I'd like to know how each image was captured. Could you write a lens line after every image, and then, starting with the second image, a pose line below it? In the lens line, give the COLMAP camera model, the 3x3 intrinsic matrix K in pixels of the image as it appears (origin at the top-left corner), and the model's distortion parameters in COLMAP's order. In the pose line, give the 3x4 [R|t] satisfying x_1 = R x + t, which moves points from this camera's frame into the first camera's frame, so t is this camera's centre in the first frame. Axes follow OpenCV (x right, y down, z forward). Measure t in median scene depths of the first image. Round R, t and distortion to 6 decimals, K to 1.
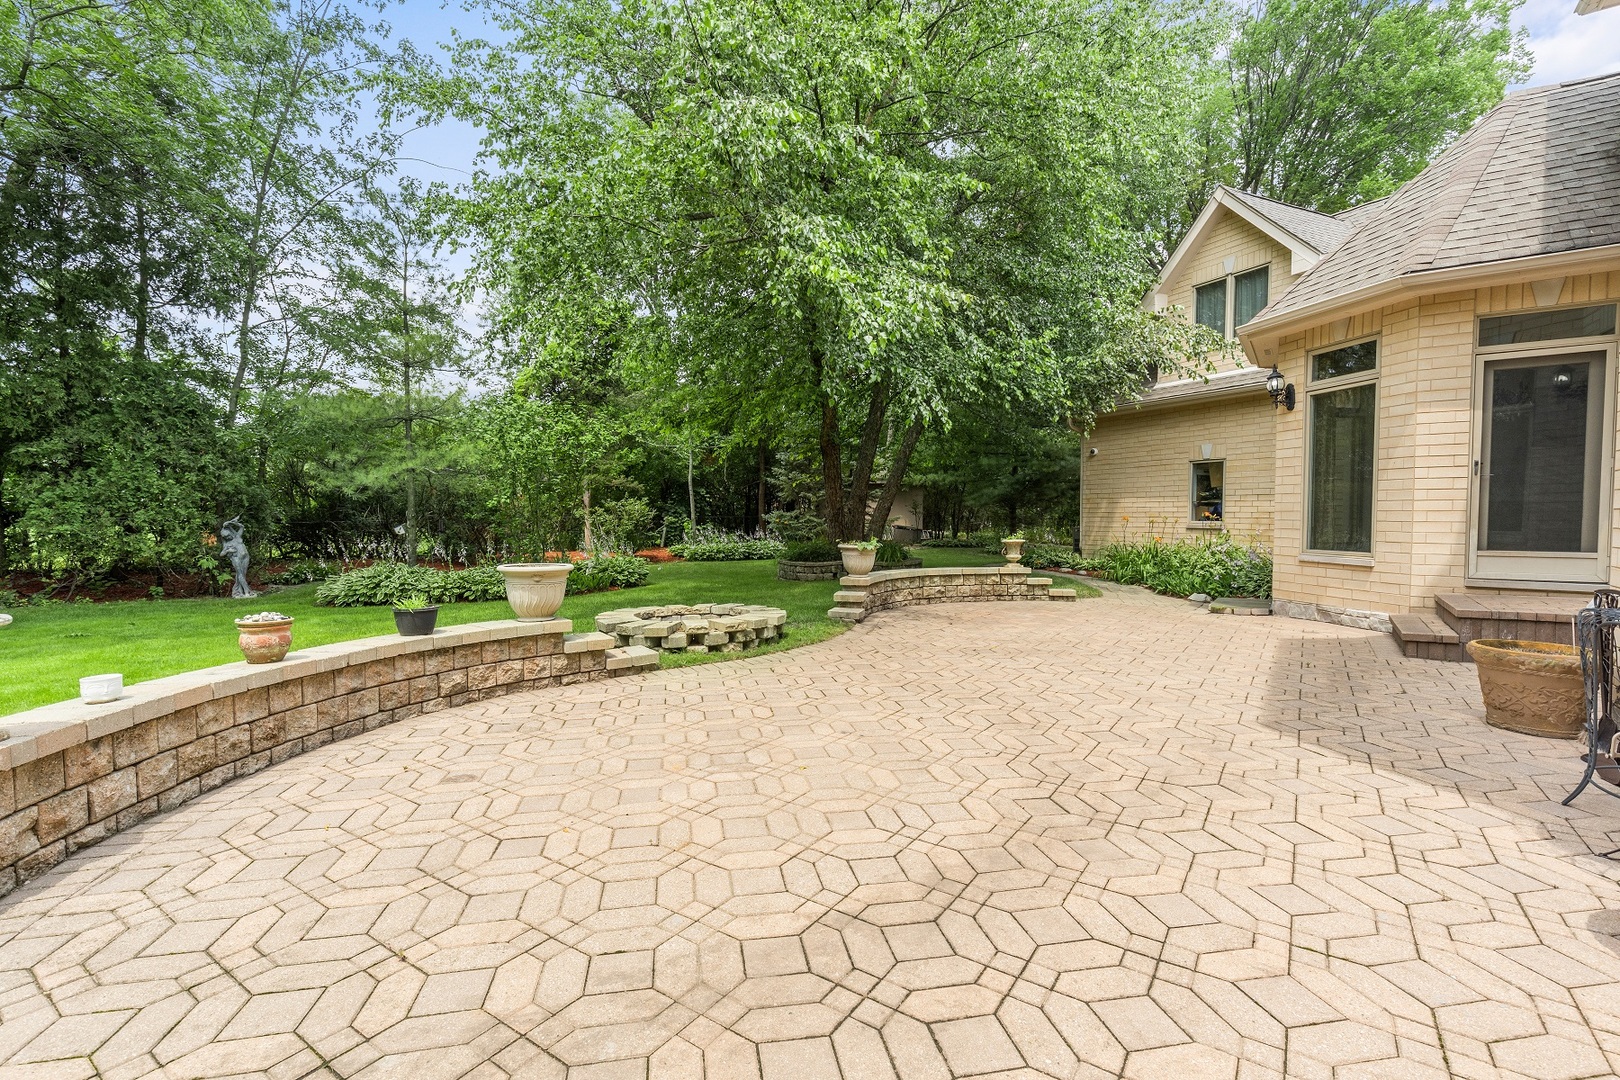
lens RADIAL K [[722.9, 0, 810.0], [0, 722.9, 540.0], [0, 0, 1]] dist [0.000980, 0.000091]
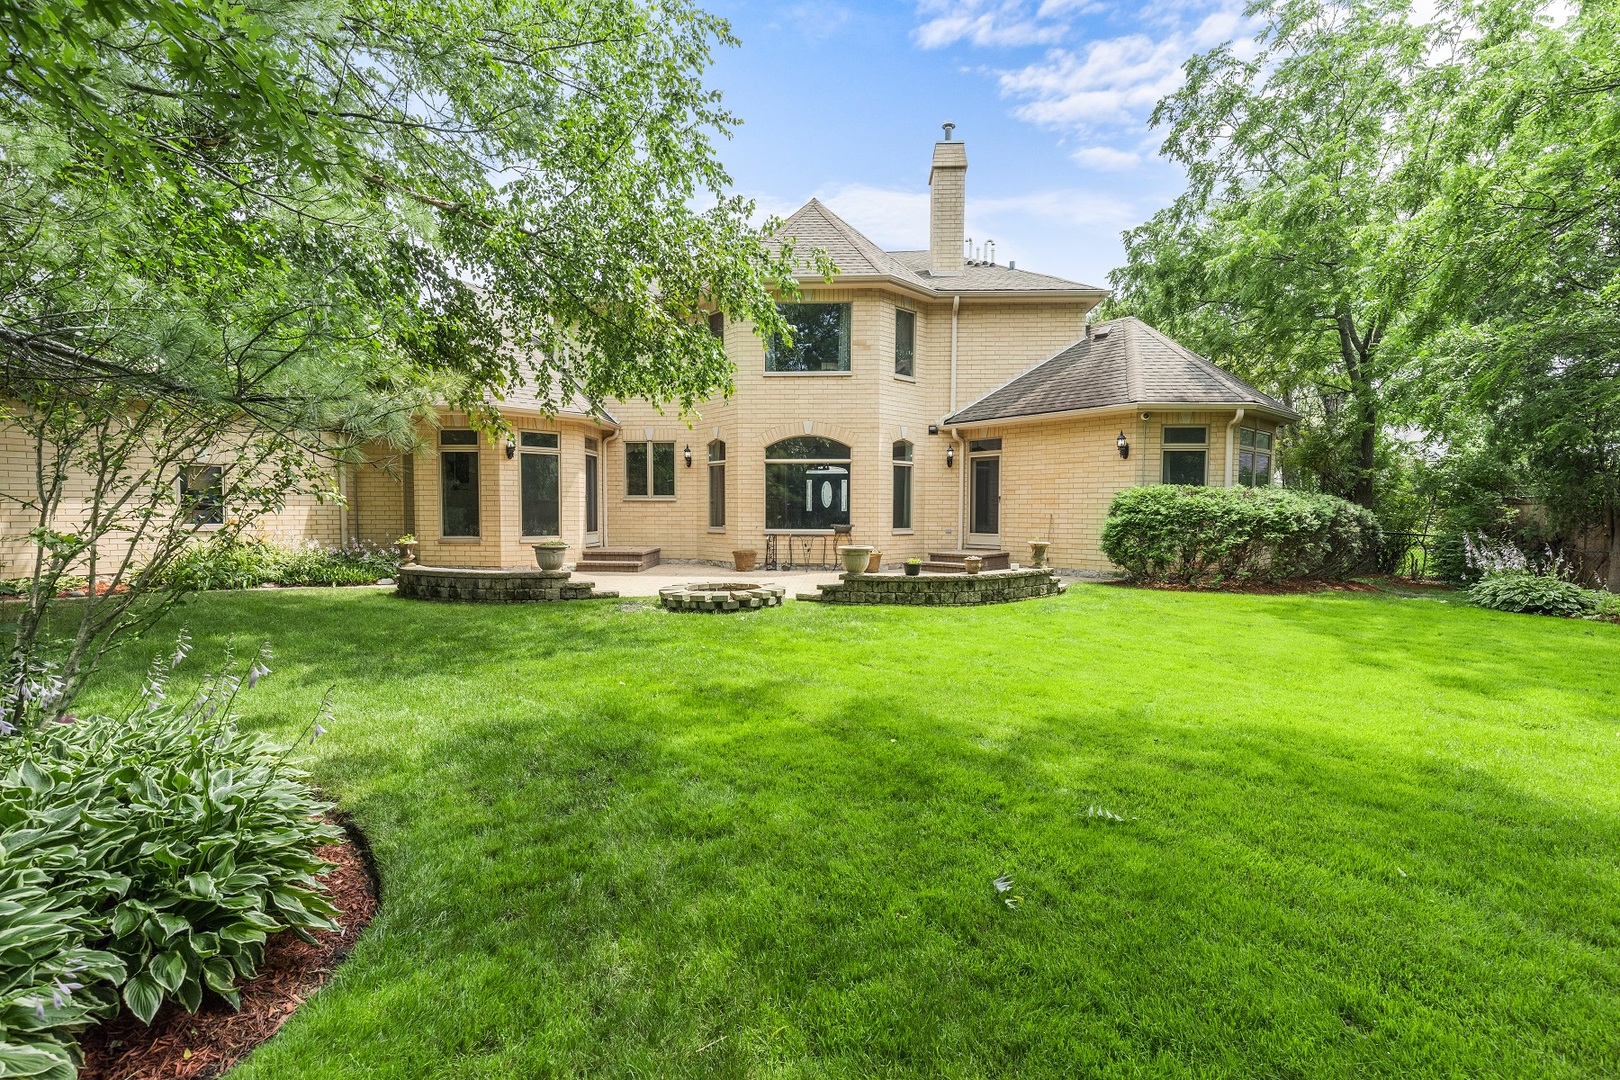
lens RADIAL K [[737.2, 0, 802.8], [0, 737.2, 531.3], [0, 0, 1]] dist [0.000518, -0.000002]
pose [[-0.501483, -0.027015, 0.864746, -0.798583], [0.025931, 0.998594, 0.046234, -0.042422], [-0.864779, 0.045610, -0.500077, 0.810920]]
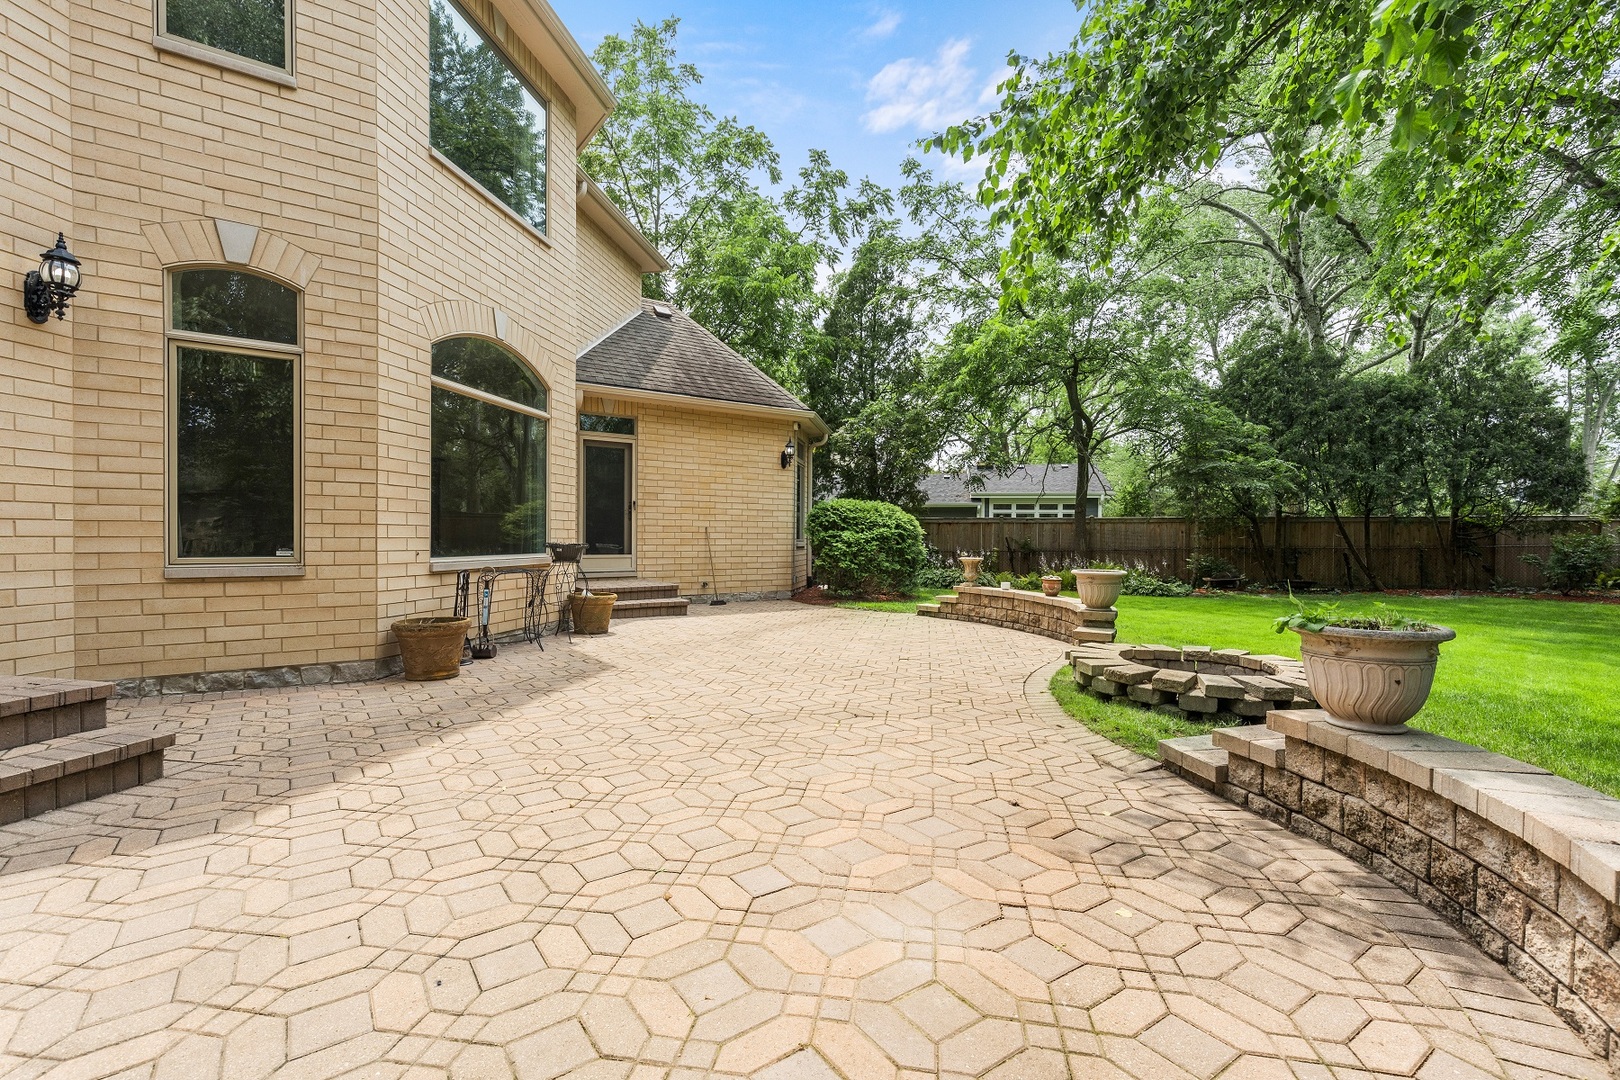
lens RADIAL K [[722.9, 0, 810.0], [0, 722.9, 540.0], [0, 0, 1]] dist [0.000980, 0.000091]
pose [[-0.908985, -0.004527, -0.416805, 0.280367], [-0.020355, 0.999230, 0.033539, -0.022384], [0.416332, 0.038970, -0.908377, 0.766318]]
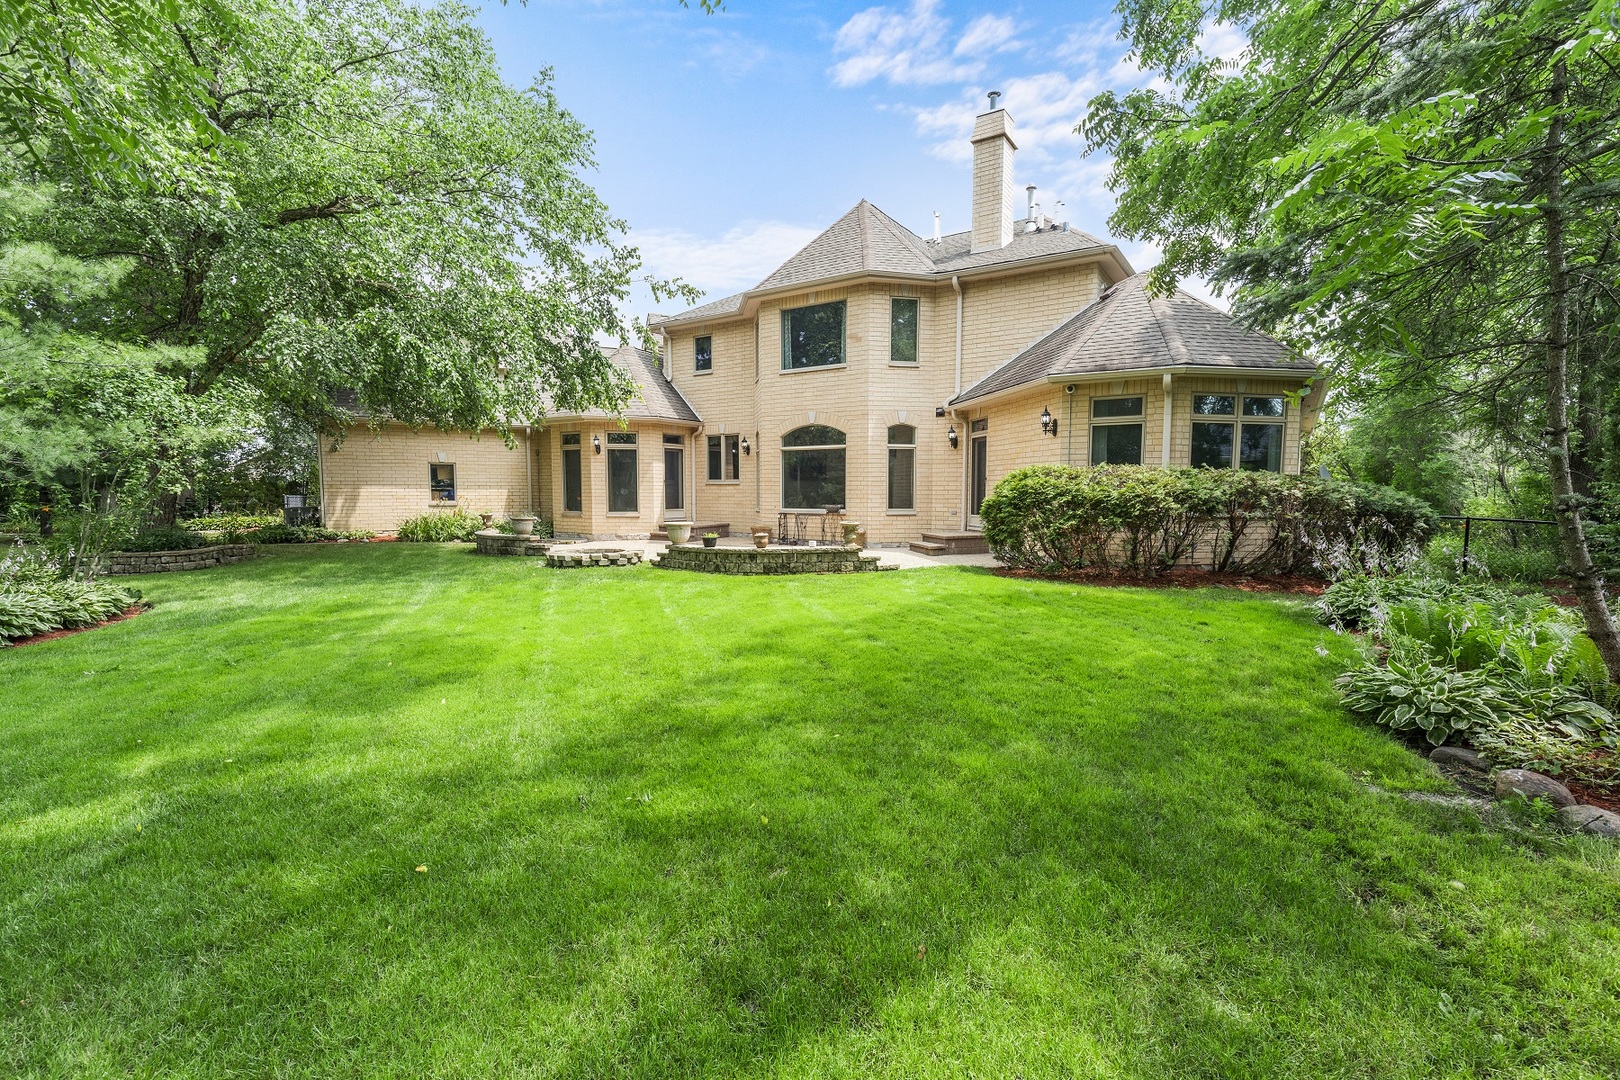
lens RADIAL K [[722.9, 0, 810.0], [0, 722.9, 540.0], [0, 0, 1]] dist [0.000980, 0.000091]
pose [[-0.001364, -0.071212, 0.997460, -1.095920], [0.034833, 0.996852, 0.071216, -0.026596], [-0.999392, 0.034842, 0.001121, 0.192879]]
